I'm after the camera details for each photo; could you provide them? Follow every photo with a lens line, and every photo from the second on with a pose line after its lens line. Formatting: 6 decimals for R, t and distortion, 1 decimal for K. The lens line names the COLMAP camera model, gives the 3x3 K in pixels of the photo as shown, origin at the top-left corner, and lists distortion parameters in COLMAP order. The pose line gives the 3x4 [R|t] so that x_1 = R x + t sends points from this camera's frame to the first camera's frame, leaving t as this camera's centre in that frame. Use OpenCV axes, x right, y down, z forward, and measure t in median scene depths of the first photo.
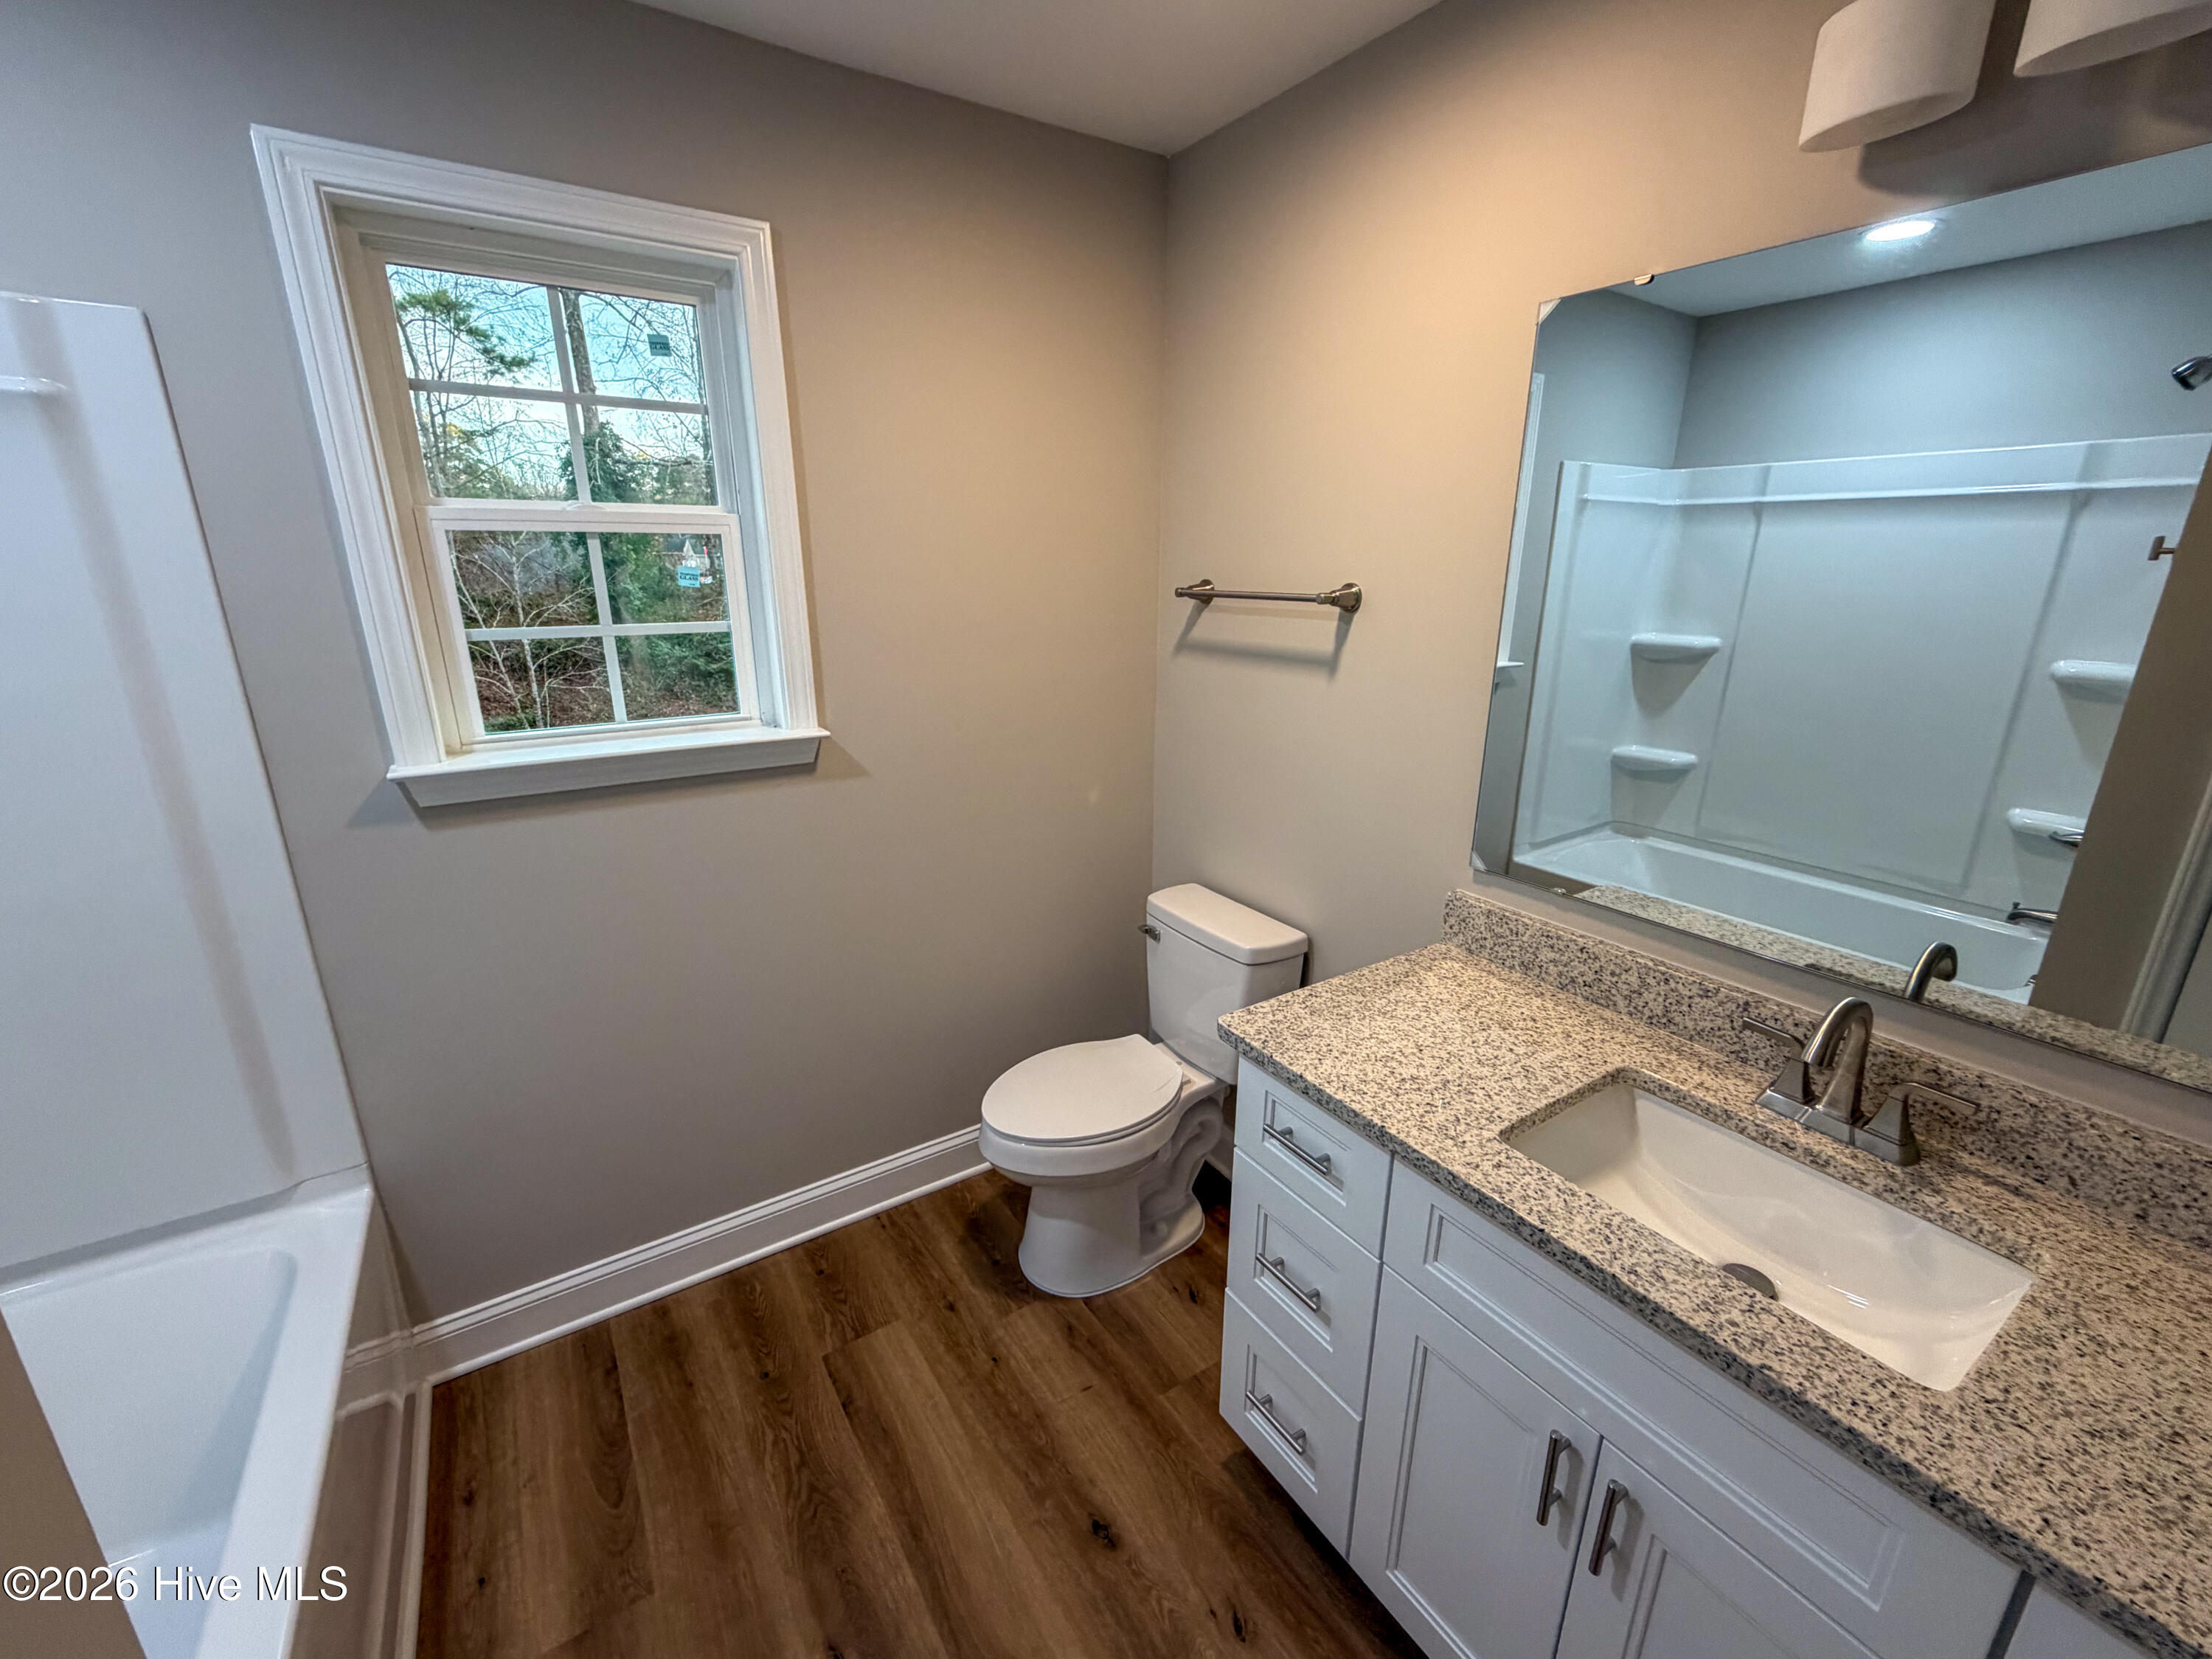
lens RADIAL K [[895.5, 0, 1100.8], [0, 895.5, 824.8], [0, 0, 1]] dist [0.002433, -0.000399]
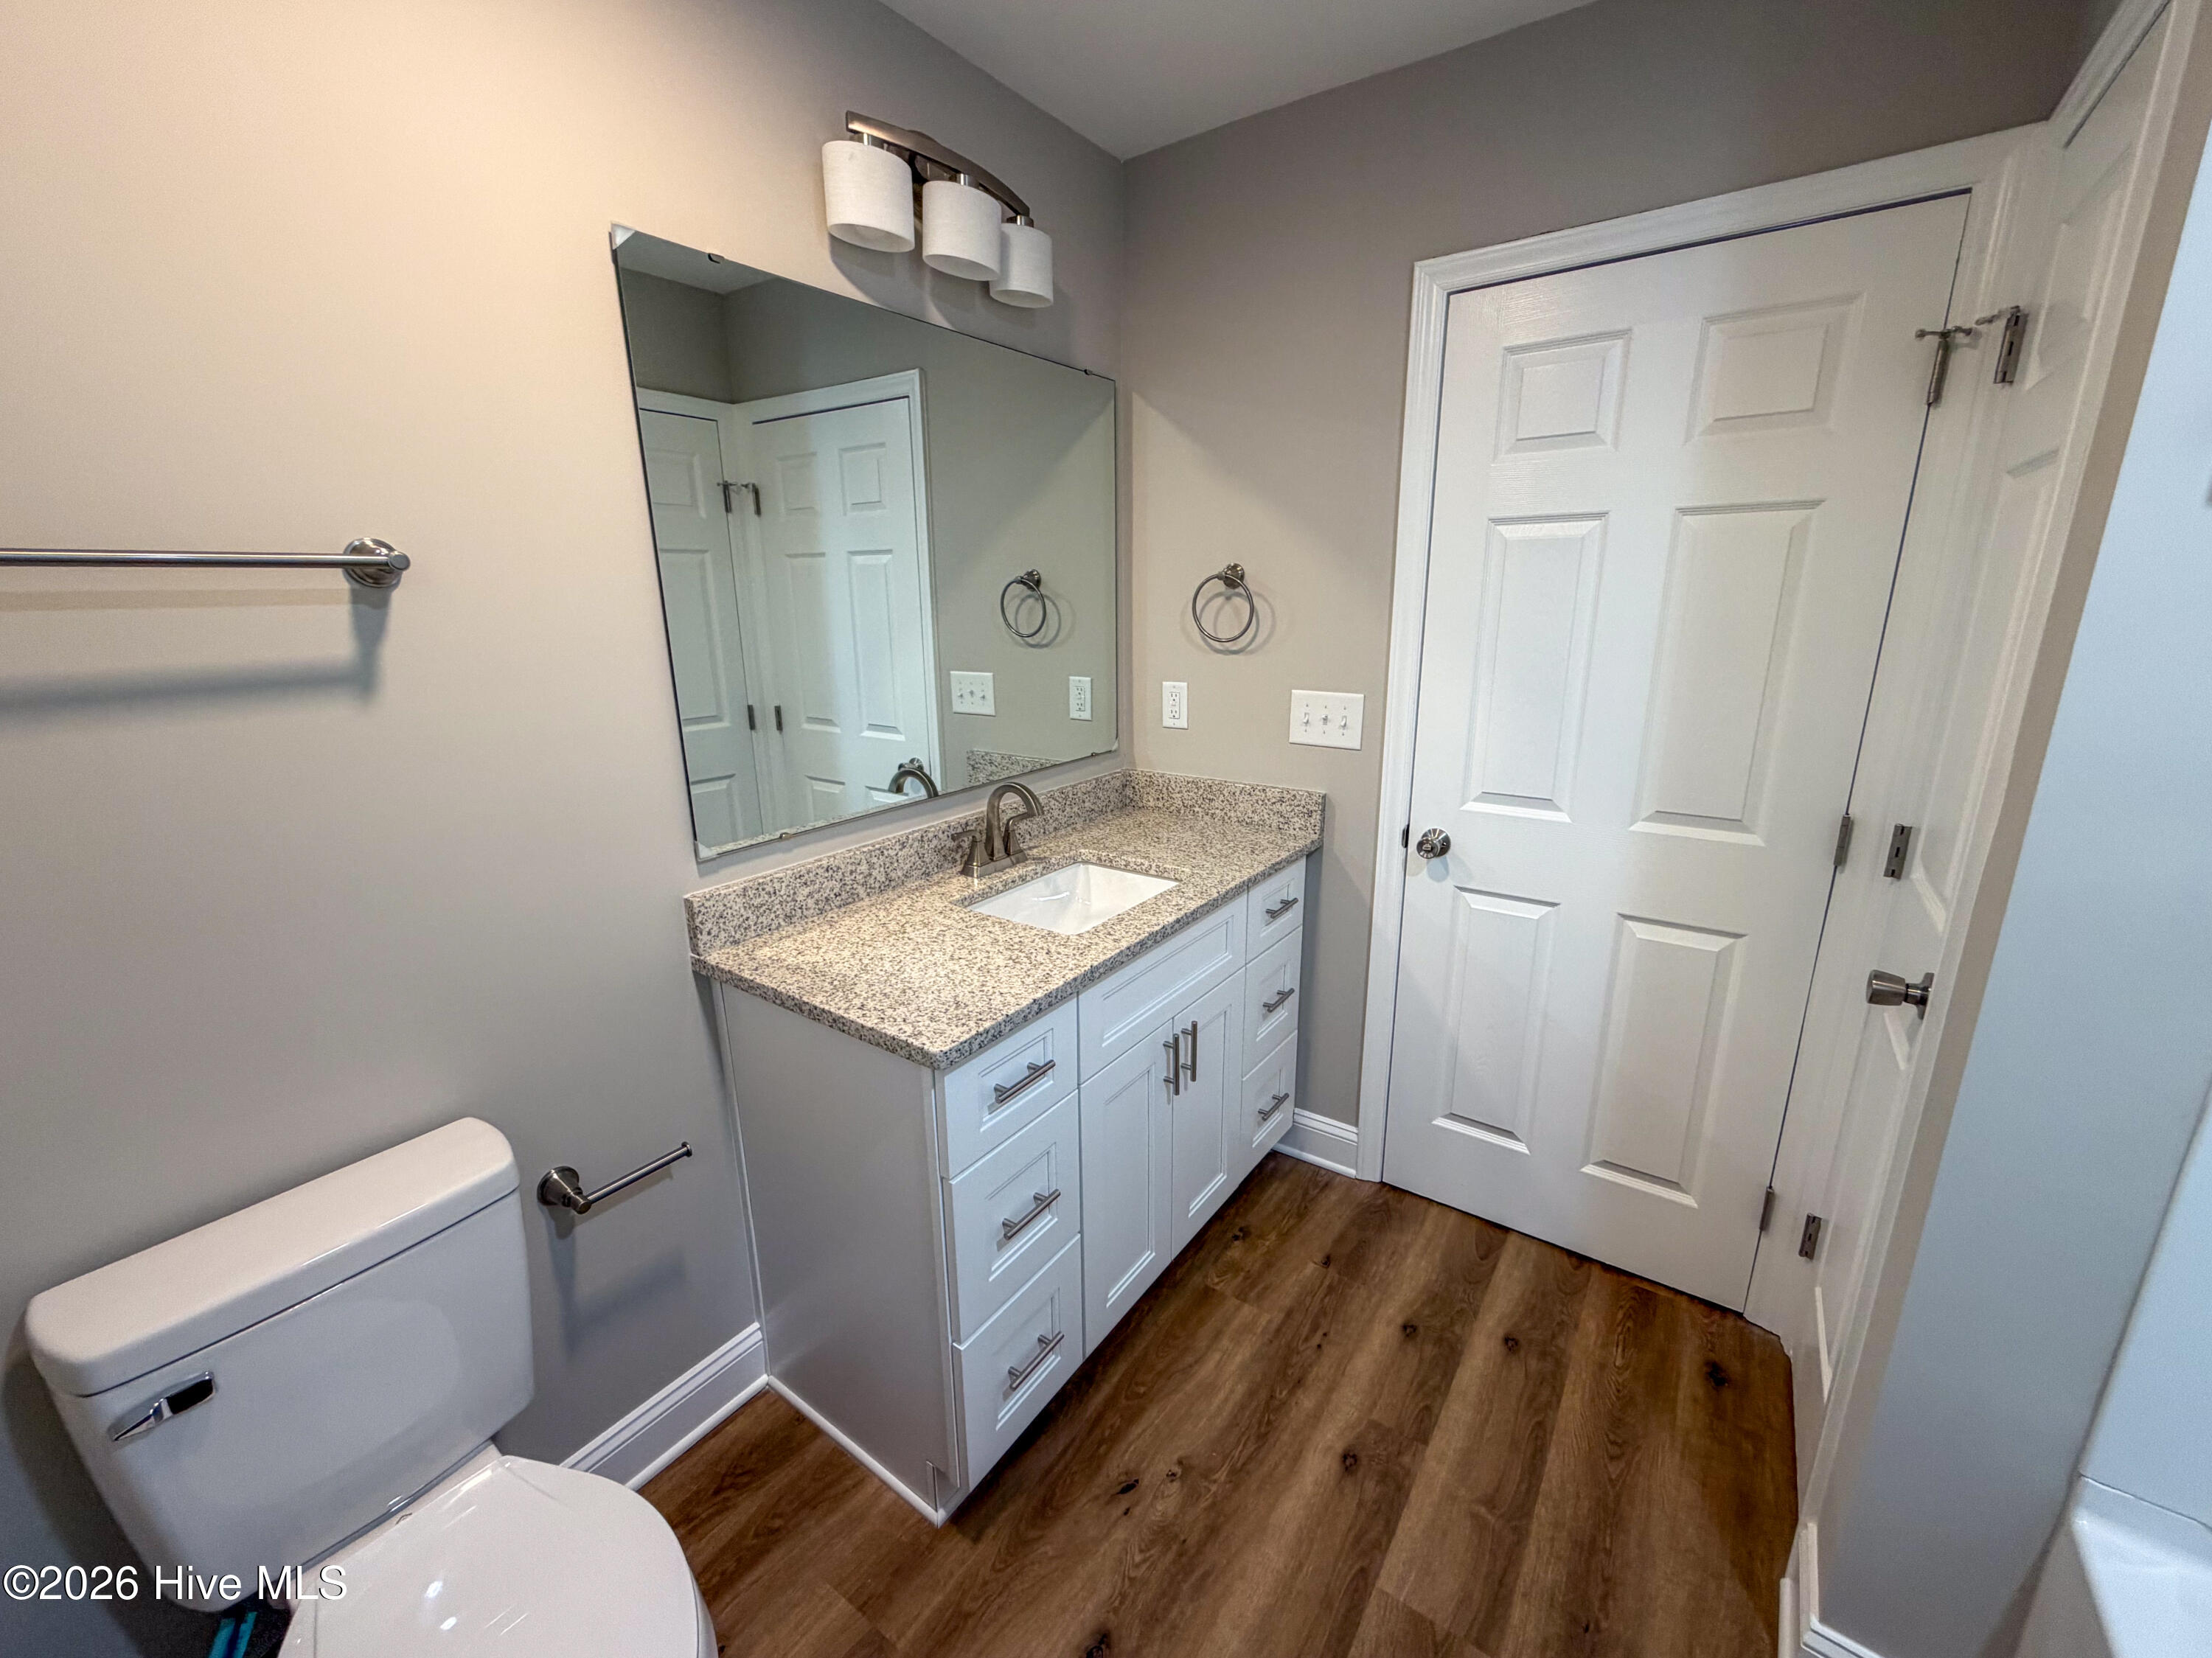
lens RADIAL K [[895.4, 0, 1099.8], [0, 895.4, 824.1], [0, 0, 1]] dist [0.002433, -0.000399]
pose [[-0.359531, -0.238697, 0.902087, -0.612600], [0.273320, 0.897392, 0.346388, -0.216038], [-0.892207, 0.371096, -0.257399, 0.987554]]
